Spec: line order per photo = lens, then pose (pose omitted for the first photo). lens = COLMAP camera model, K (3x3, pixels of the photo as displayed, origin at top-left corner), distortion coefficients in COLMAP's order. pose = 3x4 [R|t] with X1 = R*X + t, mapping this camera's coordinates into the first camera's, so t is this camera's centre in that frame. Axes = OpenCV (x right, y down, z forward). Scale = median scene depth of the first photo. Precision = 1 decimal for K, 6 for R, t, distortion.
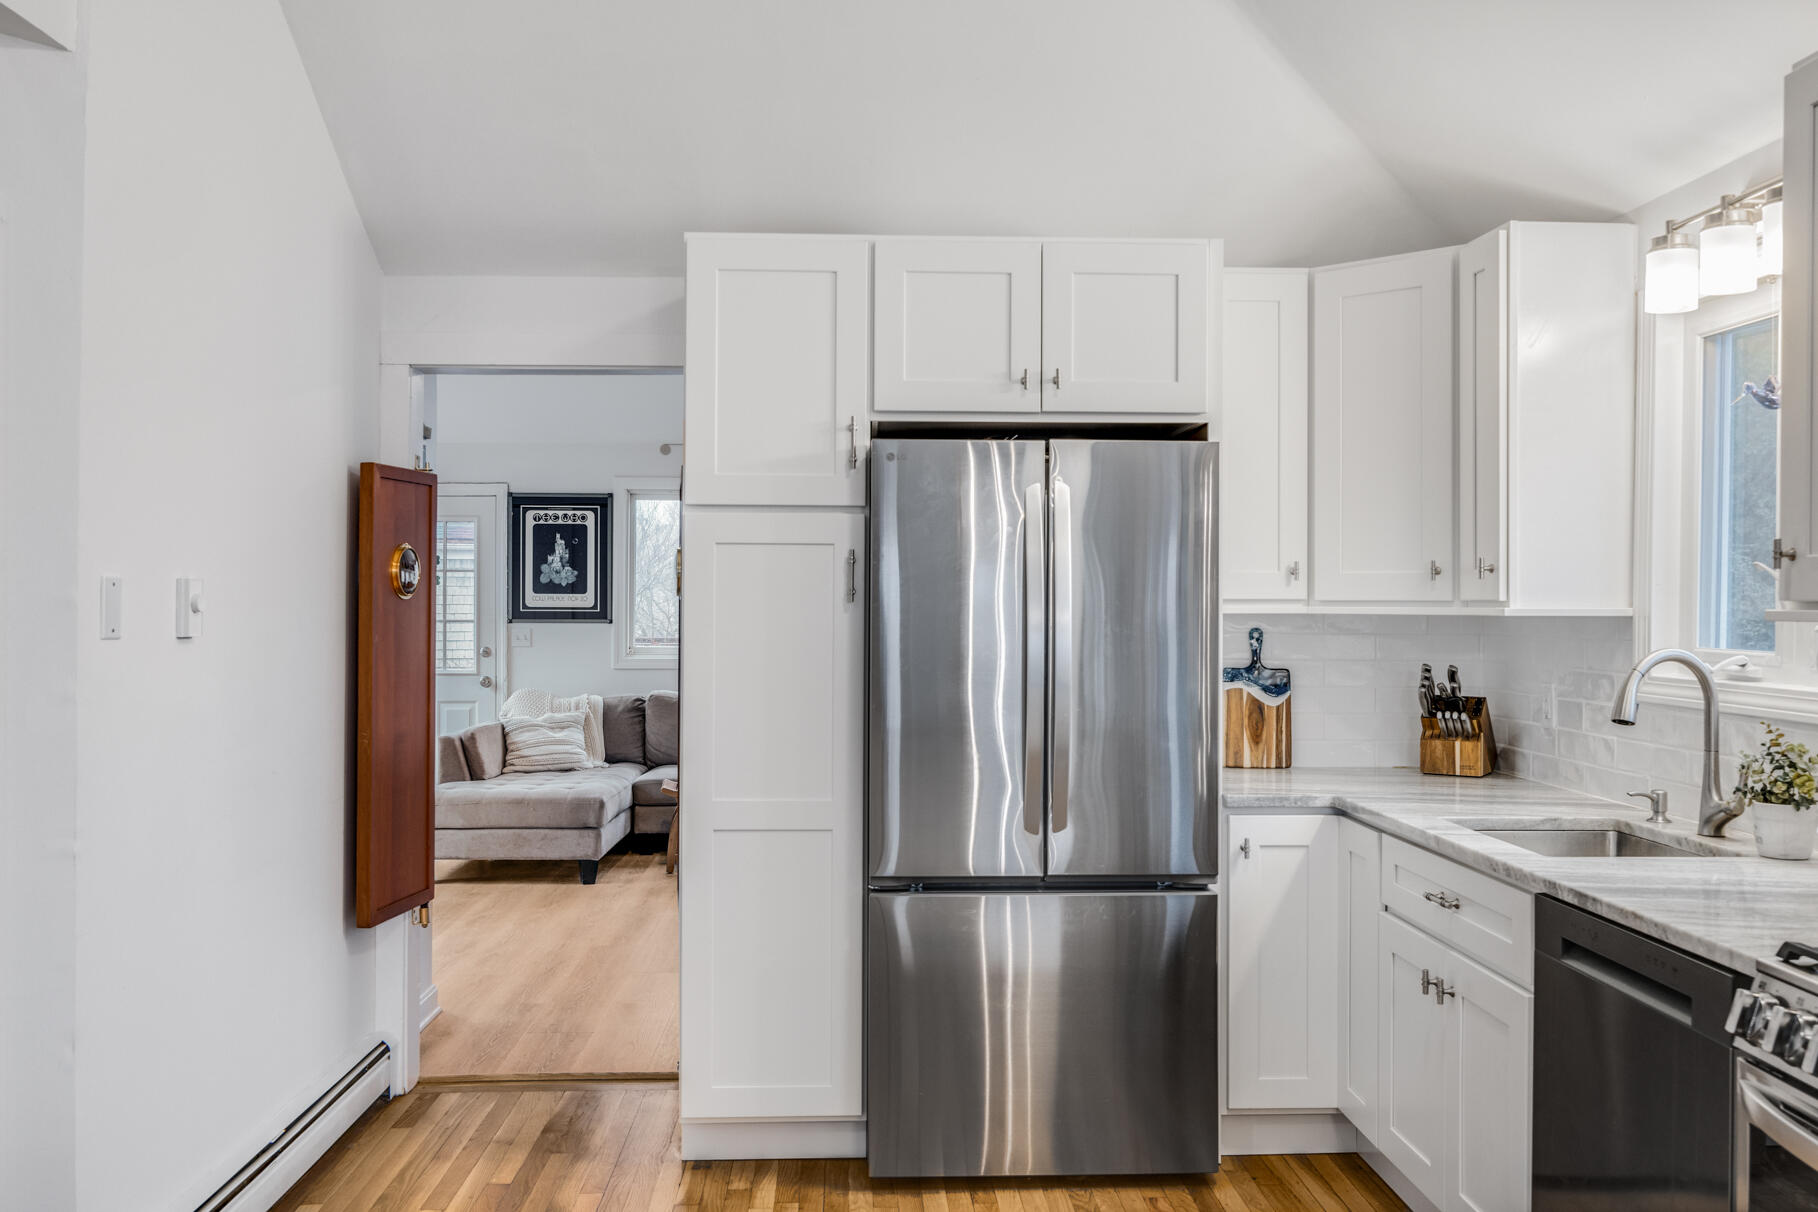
lens RADIAL K [[1510.9, 0, 897.7], [0, 1510.9, 592.1], [0, 0, 1]] dist [-0.004232, 0.001921]
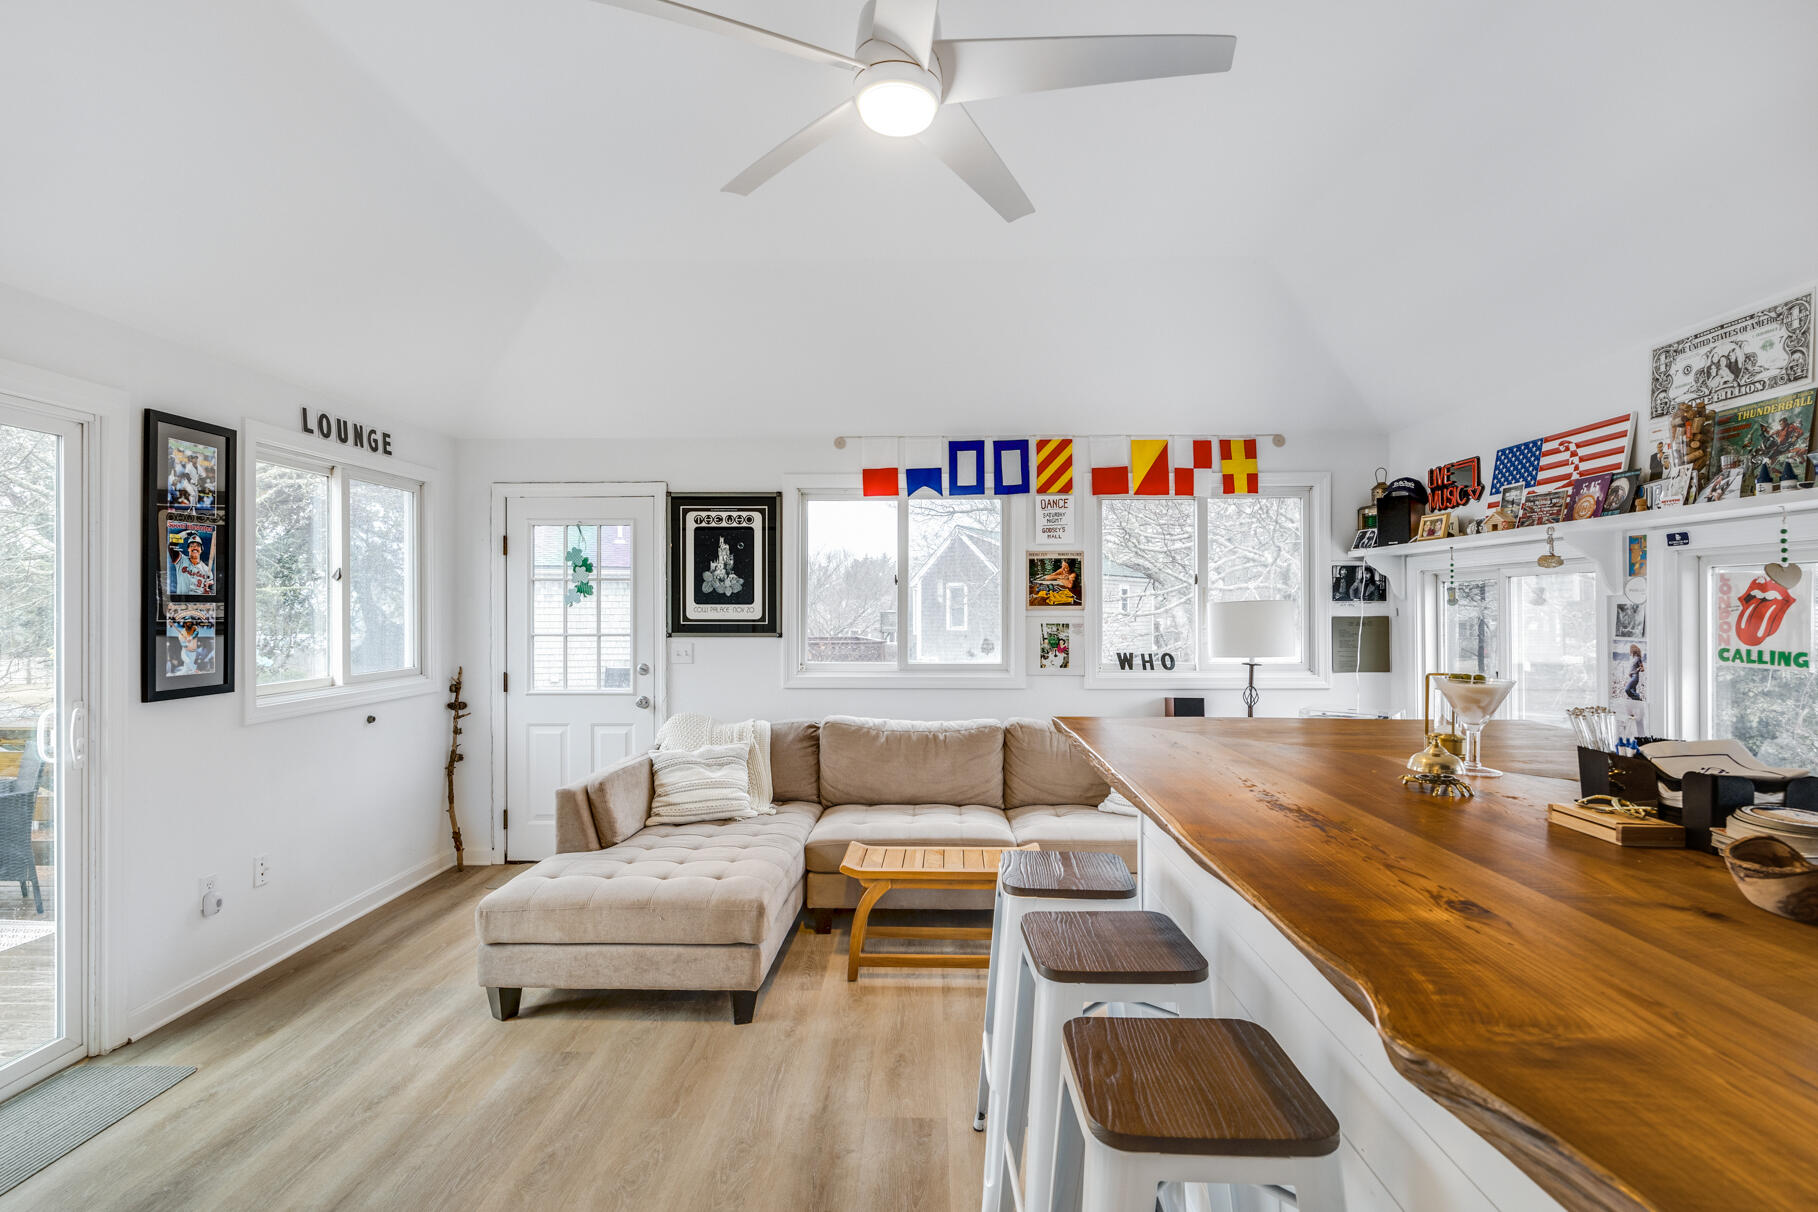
lens RADIAL K [[898.2, 0, 910.1], [0, 898.2, 600.0], [0, 0, 1]] dist [-0.003432, 0.000554]
pose [[0.998302, -0.003945, -0.058113, -0.182160], [0.003935, 0.999992, -0.000287, -0.002065], [0.058113, 0.000058, 0.998310, 1.049569]]
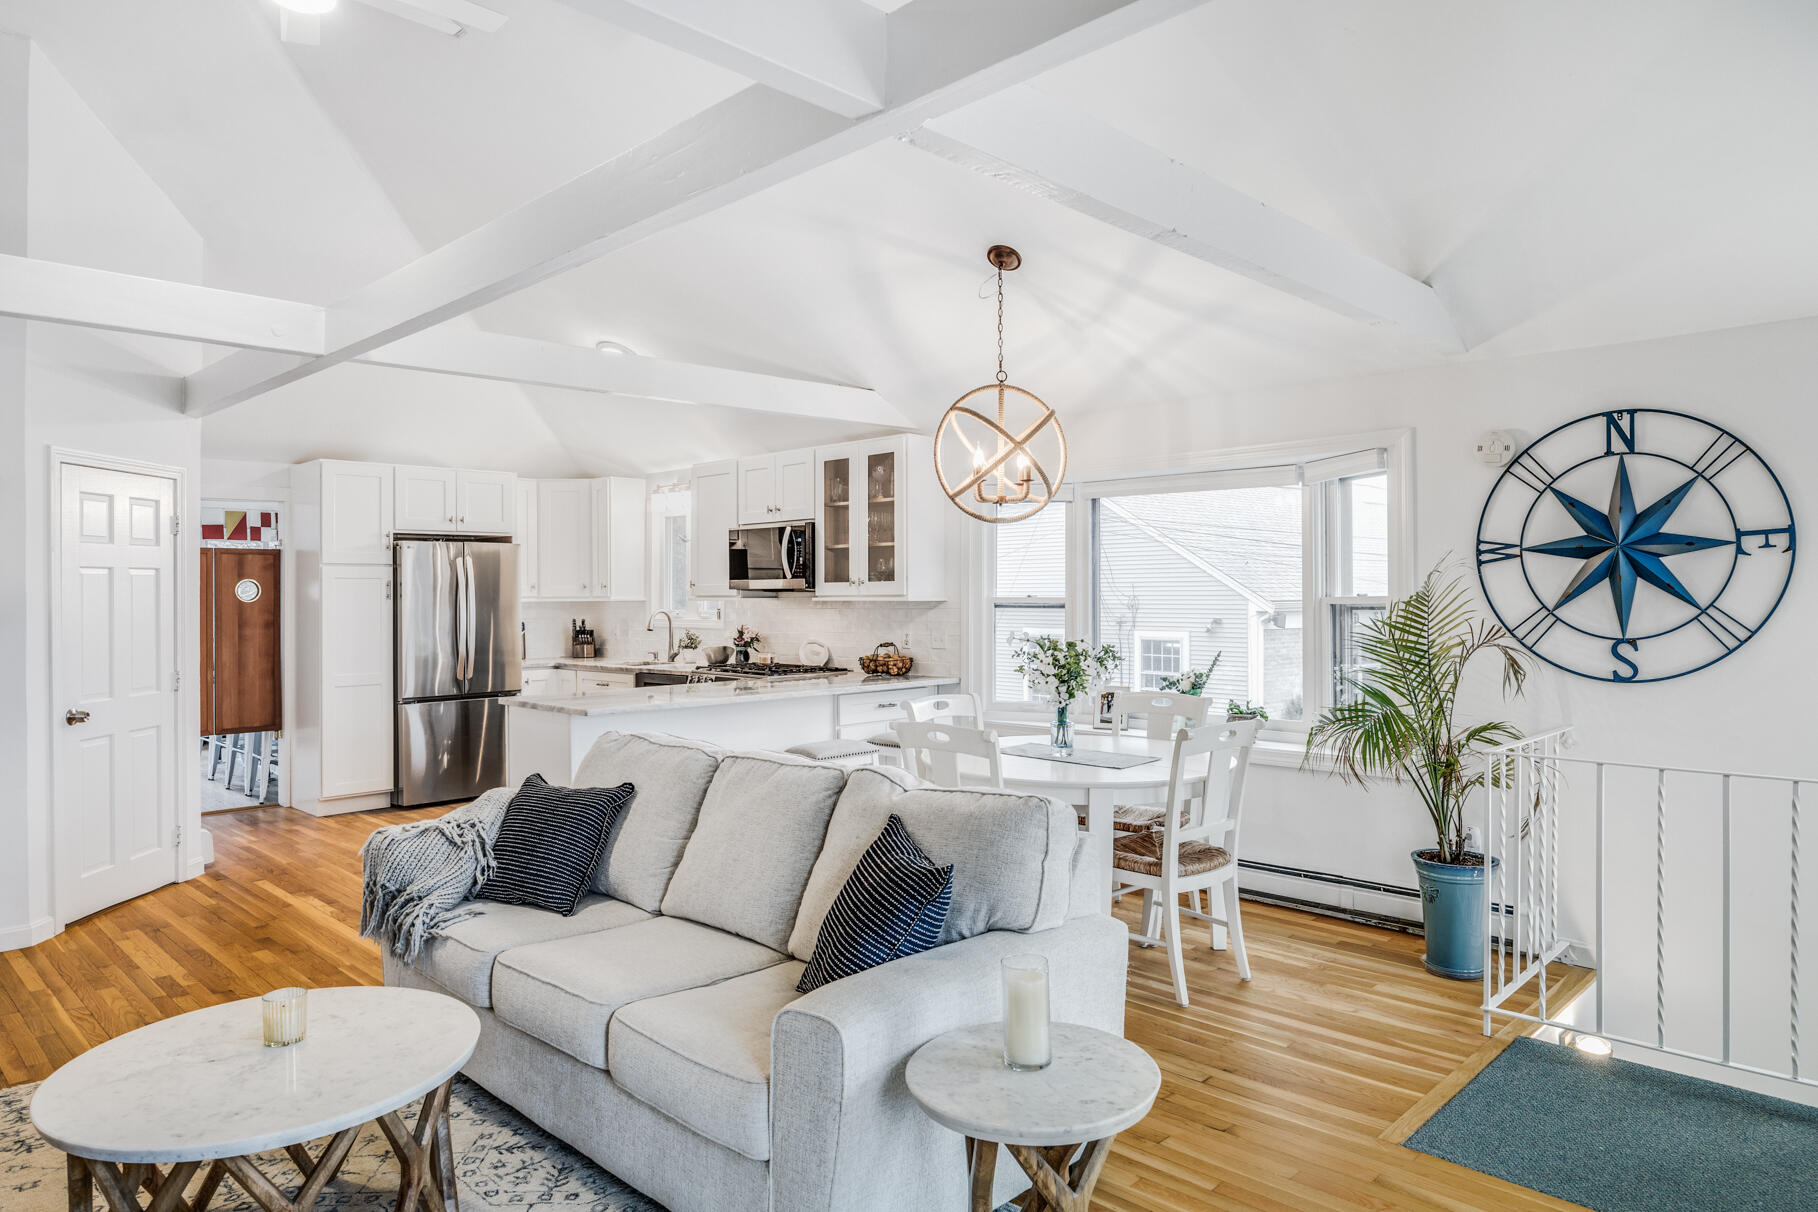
lens RADIAL K [[1127.0, 0, 896.1], [0, 1127.0, 589.5], [0, 0, 1]] dist [-0.007956, 0.001774]
pose [[0.728760, -0.007587, 0.684727, -0.668161], [0.007826, 0.999966, 0.002752, -0.008931], [-0.684725, 0.003353, 0.728794, -0.974737]]
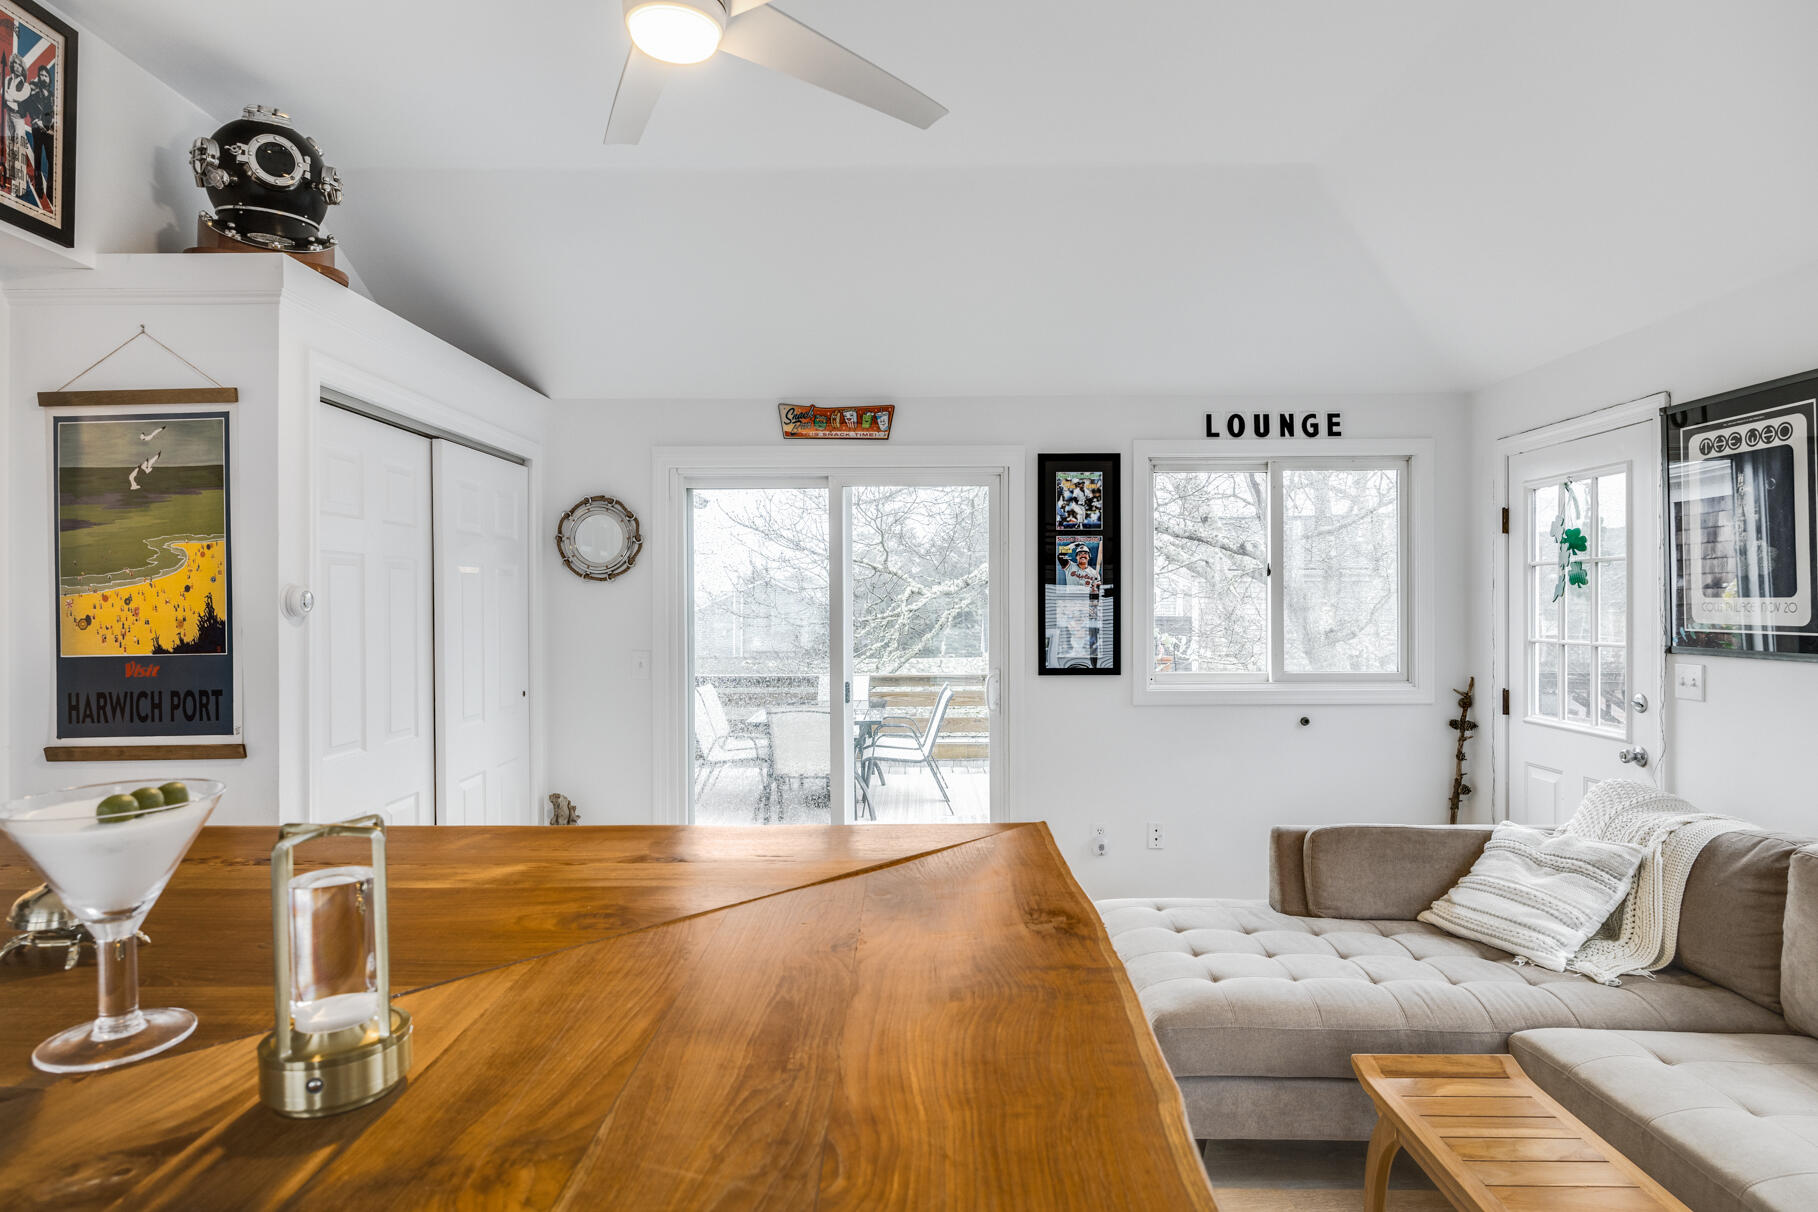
lens RADIAL K [[994.1, 0, 891.7], [0, 994.1, 602.4], [0, 0, 1]] dist [-0.005324, -0.005233]
pose [[-0.071793, -0.003550, -0.997413, 0.243354], [0.010018, 0.999941, -0.004280, 0.003119], [0.997369, -0.010299, -0.071753, 1.664157]]
